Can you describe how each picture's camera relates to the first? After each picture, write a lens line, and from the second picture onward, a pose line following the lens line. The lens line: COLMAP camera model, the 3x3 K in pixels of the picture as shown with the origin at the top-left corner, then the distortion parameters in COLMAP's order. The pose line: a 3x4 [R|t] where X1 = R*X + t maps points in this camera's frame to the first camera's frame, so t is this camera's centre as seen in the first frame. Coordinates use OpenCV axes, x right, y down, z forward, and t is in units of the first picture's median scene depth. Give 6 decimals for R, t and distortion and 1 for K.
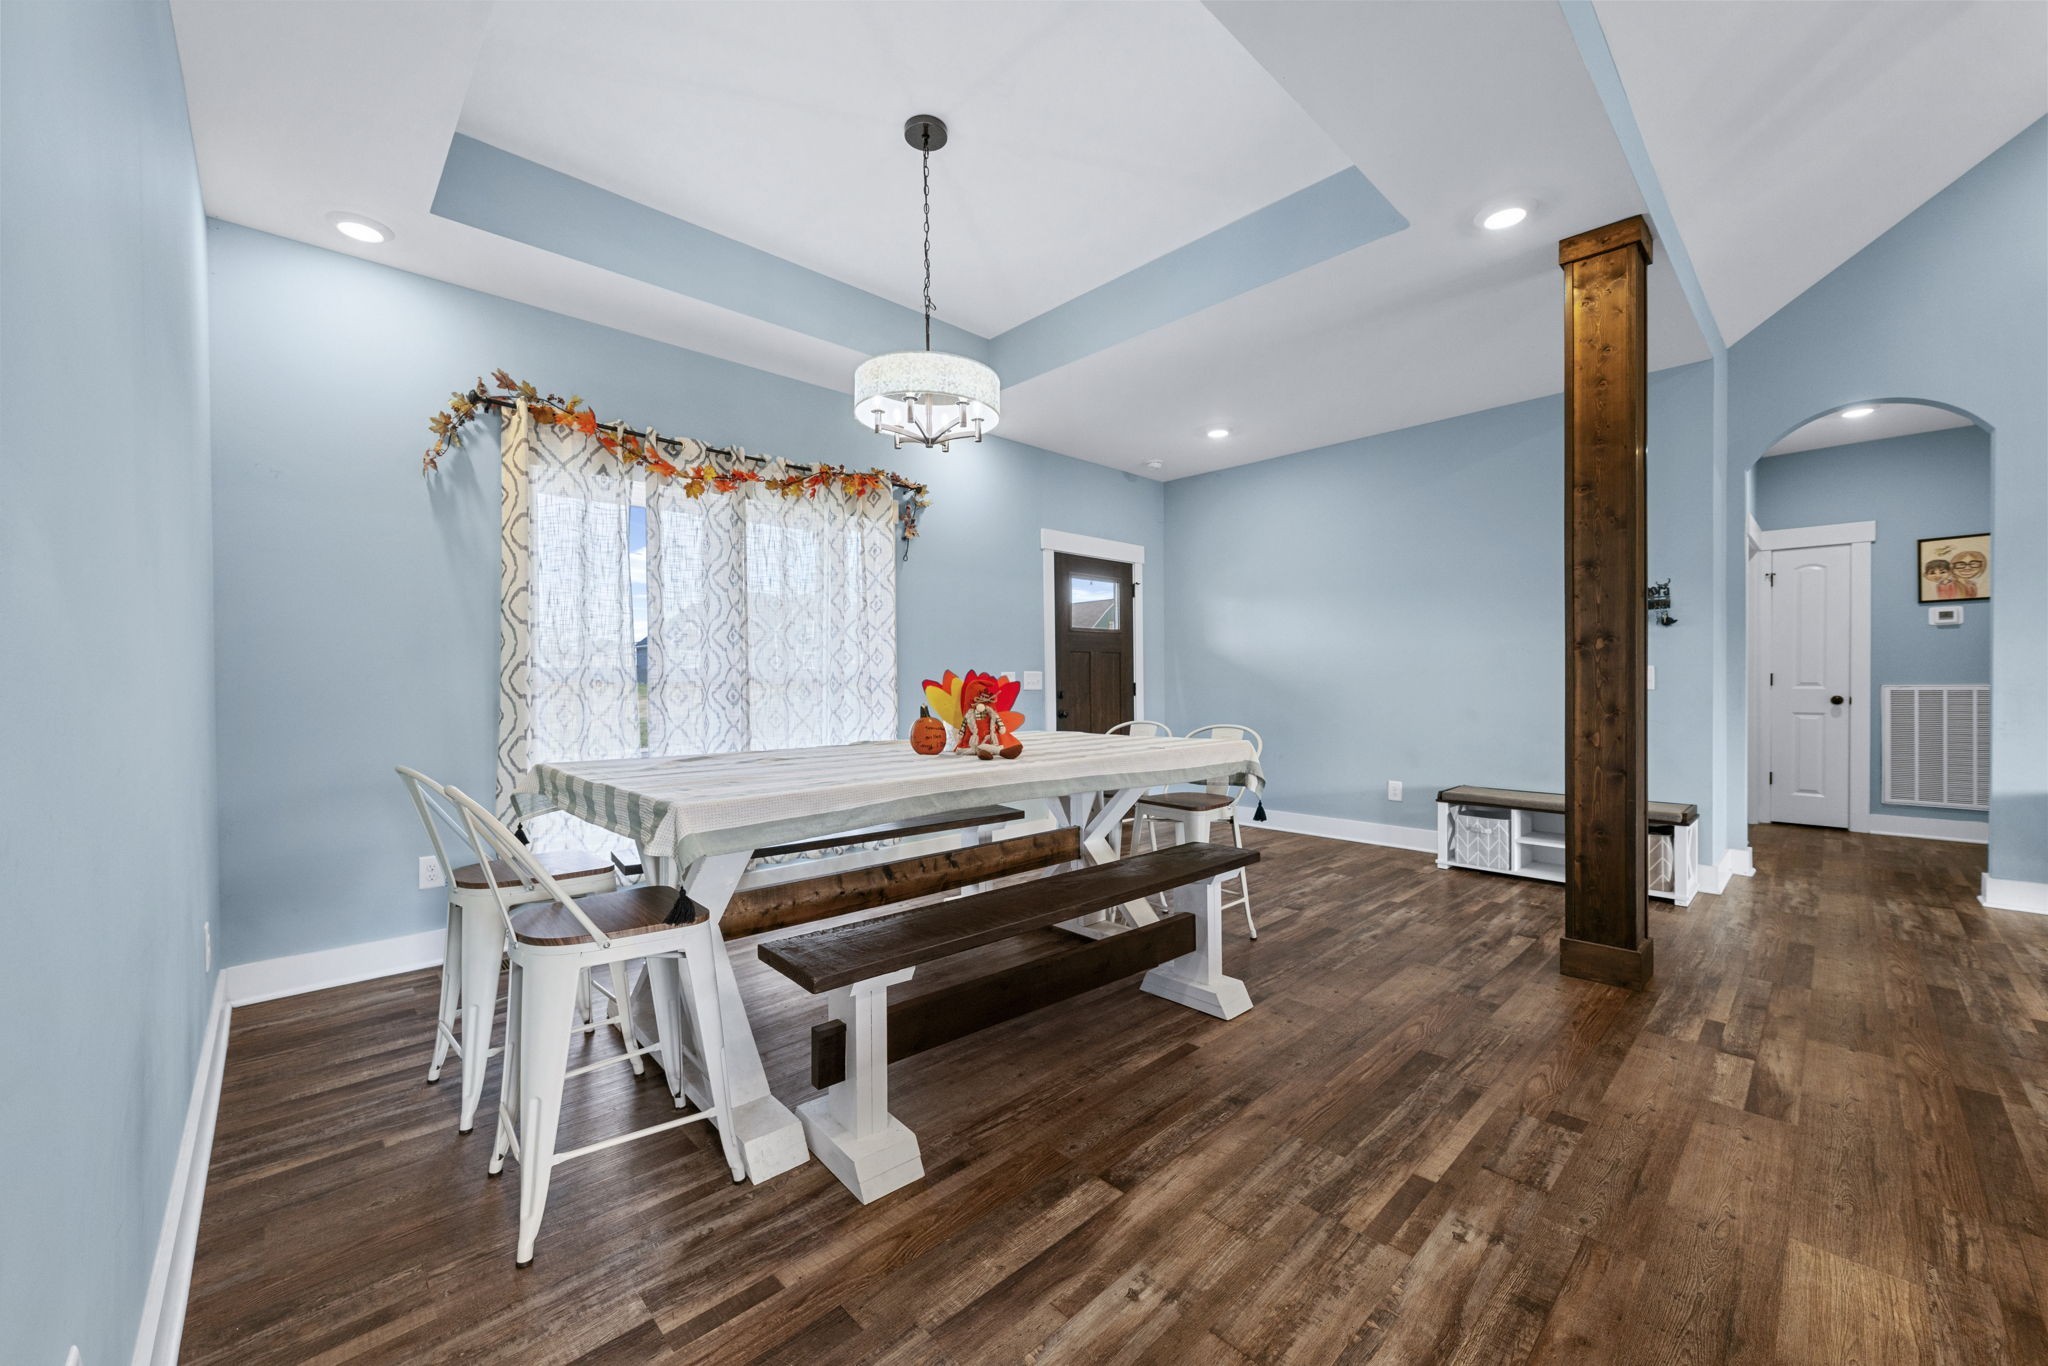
lens RADIAL K [[793.4, 0, 1032.3], [0, 793.4, 685.8], [0, 0, 1]] dist [-0.000985, 0.000131]
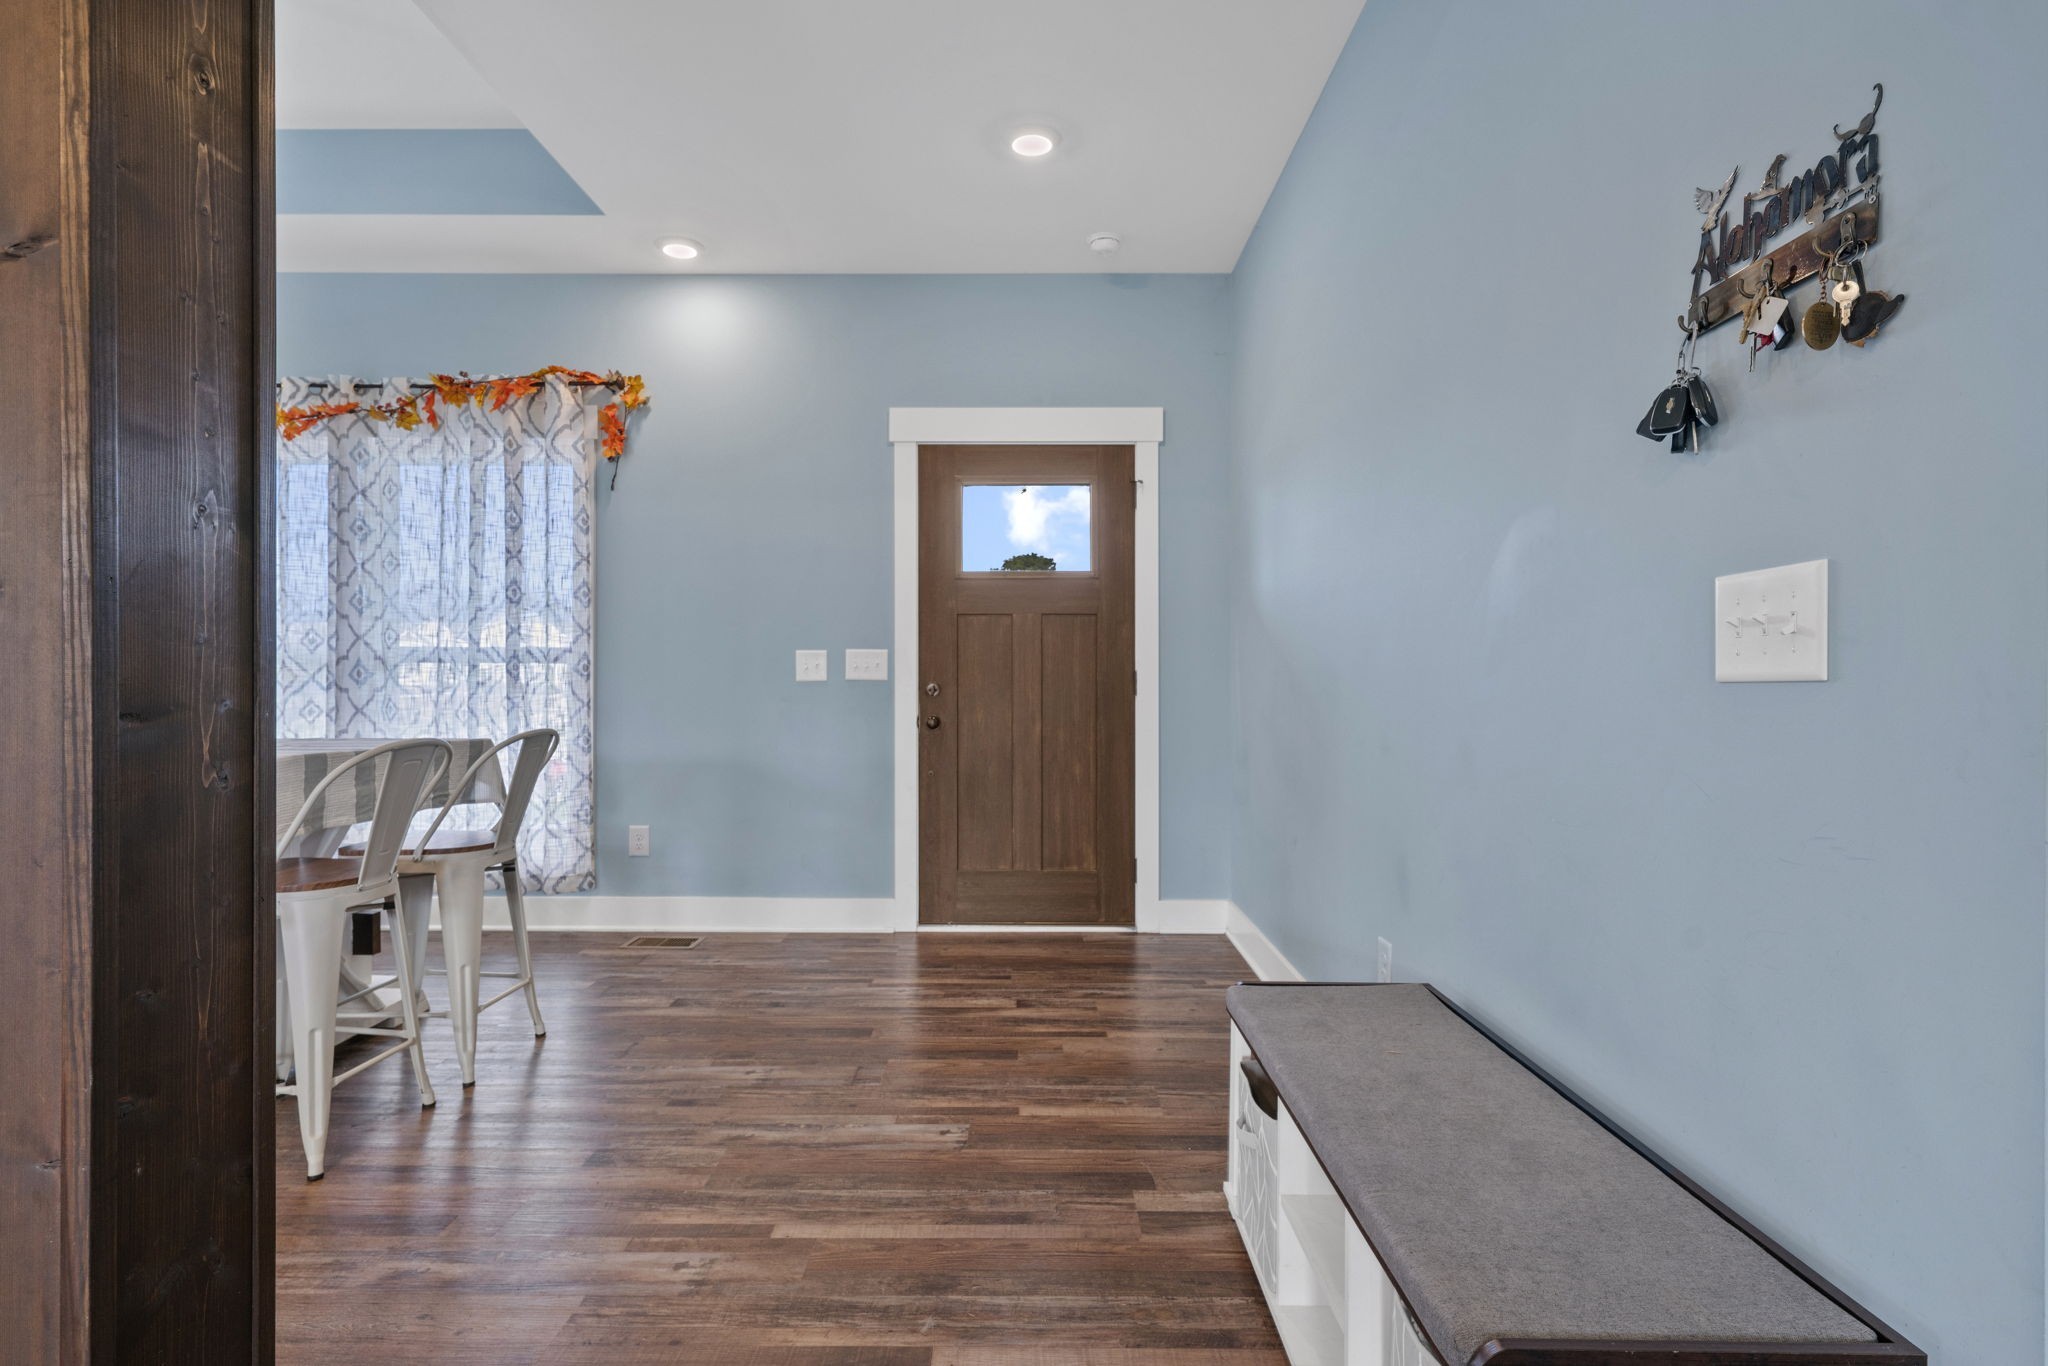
lens RADIAL K [[1021.6, 0, 1027.7], [0, 1021.6, 682.7], [0, 0, 1]] dist [-0.023355, -0.001582]
pose [[0.725763, 0.008051, -0.687898, 1.008320], [-0.015028, 0.999878, -0.004153, 0.014425], [0.687781, 0.013352, 0.725796, 0.846168]]
